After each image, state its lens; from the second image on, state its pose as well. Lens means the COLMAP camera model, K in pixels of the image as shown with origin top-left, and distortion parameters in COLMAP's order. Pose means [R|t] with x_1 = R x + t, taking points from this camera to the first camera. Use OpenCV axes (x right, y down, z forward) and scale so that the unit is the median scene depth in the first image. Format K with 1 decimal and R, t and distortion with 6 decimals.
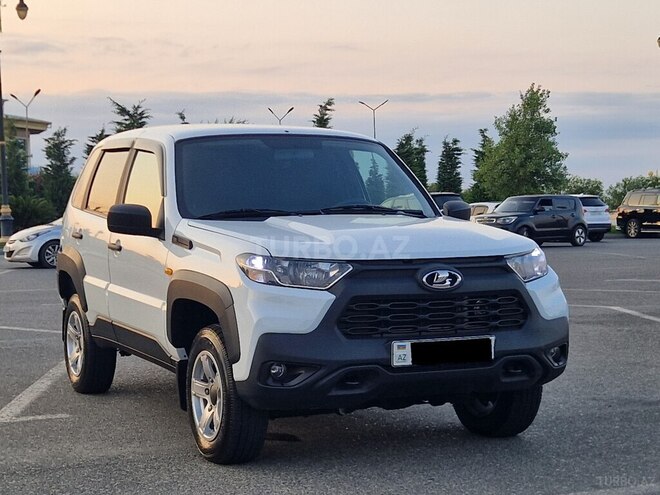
lens RADIAL K [[1232.2, 0, 329.4], [0, 1232.2, 266.2], [0, 0, 1]] dist [0.348520, -0.085158]
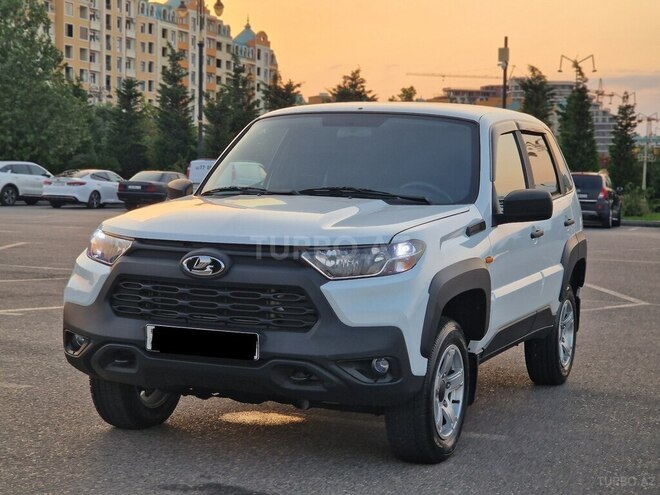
lens RADIAL K [[1284.1, 0, 340.9], [0, 1284.1, 249.0], [0, 0, 1]] dist [0.056213, 0.309101]
pose [[0.645597, 0.072255, -0.760252, 0.891188], [-0.073668, 0.996764, 0.032175, -0.040378], [0.760117, 0.035234, 0.648830, 0.447508]]
